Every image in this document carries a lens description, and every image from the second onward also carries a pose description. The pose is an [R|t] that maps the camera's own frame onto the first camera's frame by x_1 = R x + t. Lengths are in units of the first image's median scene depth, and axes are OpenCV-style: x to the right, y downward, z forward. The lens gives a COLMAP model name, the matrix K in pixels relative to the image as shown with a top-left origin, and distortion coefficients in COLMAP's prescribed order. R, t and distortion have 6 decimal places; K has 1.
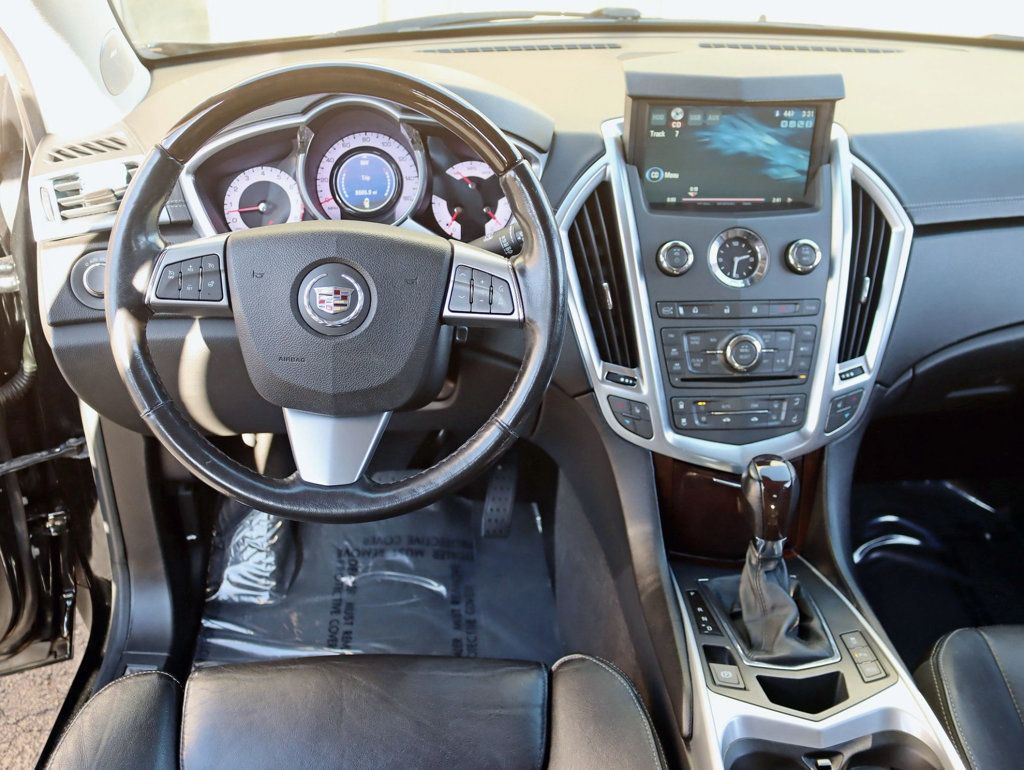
lens RADIAL K [[1016.5, 0, 512.0], [0, 1016.5, 385.0], [0, 0, 1]] dist [-0.106883, 0.021567]
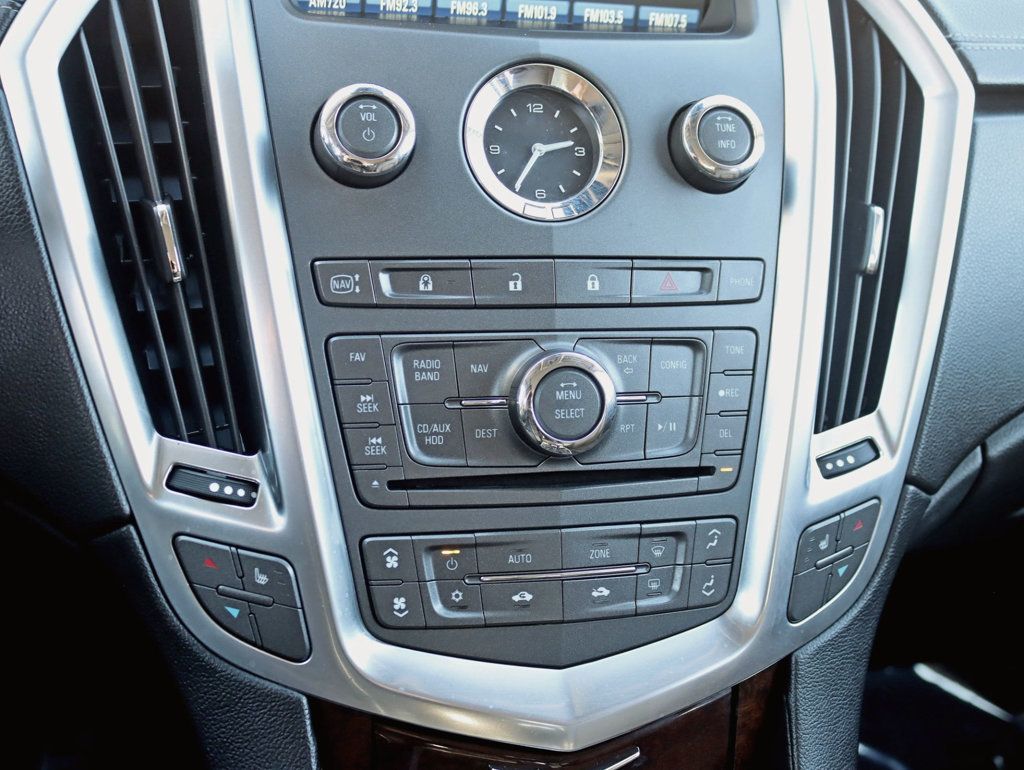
lens RADIAL K [[1253.0, 0, 512.0], [0, 1253.0, 385.0], [0, 0, 1]] dist [-0.093811, -0.000247]
pose [[0.981777, -0.005157, 0.189965, 0.126907], [0.024615, 0.994661, -0.100215, 0.004819], [-0.188434, 0.103065, 0.976663, 0.571639]]
